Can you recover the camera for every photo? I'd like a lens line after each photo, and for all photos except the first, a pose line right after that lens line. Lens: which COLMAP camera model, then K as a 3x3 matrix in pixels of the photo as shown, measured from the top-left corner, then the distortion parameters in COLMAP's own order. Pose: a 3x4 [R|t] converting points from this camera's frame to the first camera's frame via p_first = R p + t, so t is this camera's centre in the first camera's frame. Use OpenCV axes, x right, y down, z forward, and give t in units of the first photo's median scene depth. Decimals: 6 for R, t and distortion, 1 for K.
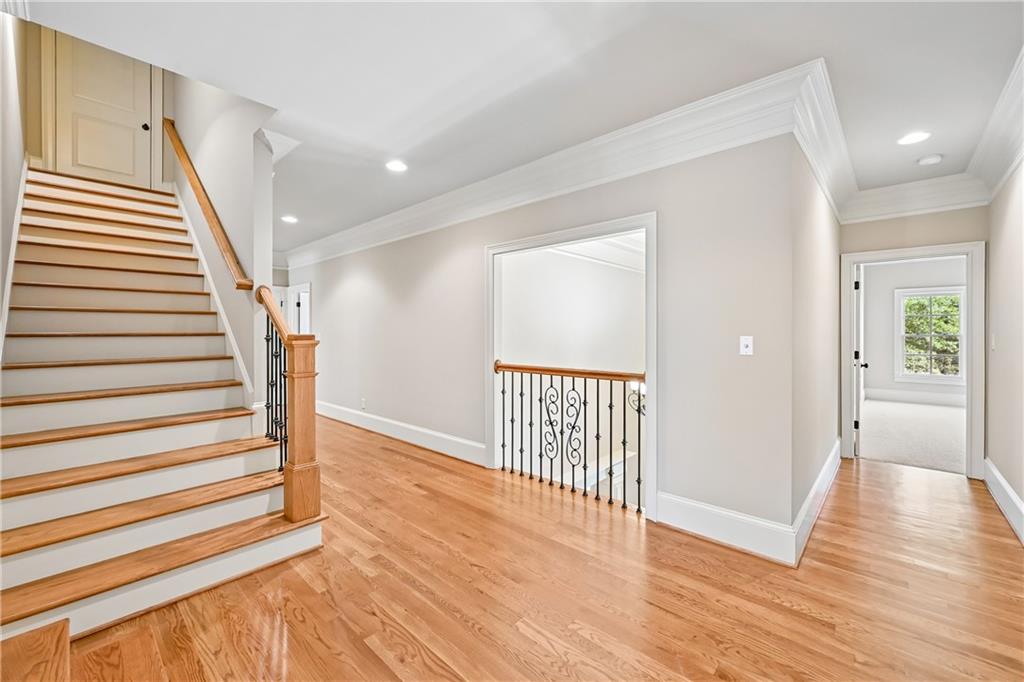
lens RADIAL K [[411.1, 0, 513.7], [0, 411.1, 334.0], [0, 0, 1]] dist [-0.000159, 0.000669]
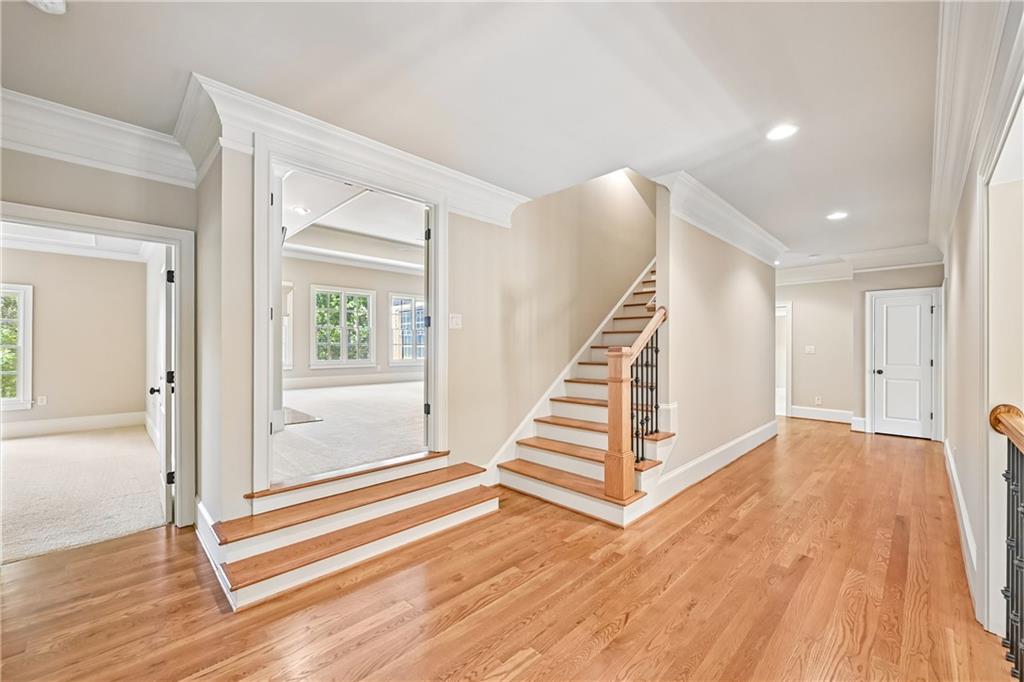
lens RADIAL K [[411.1, 0, 513.6], [0, 411.1, 345.9], [0, 0, 1]] dist [-0.000159, 0.000669]
pose [[-0.047016, -0.001293, -0.998893, 0.751099], [-0.003825, 0.999992, -0.001114, 0.001354], [0.998887, 0.003769, -0.047021, 0.779133]]
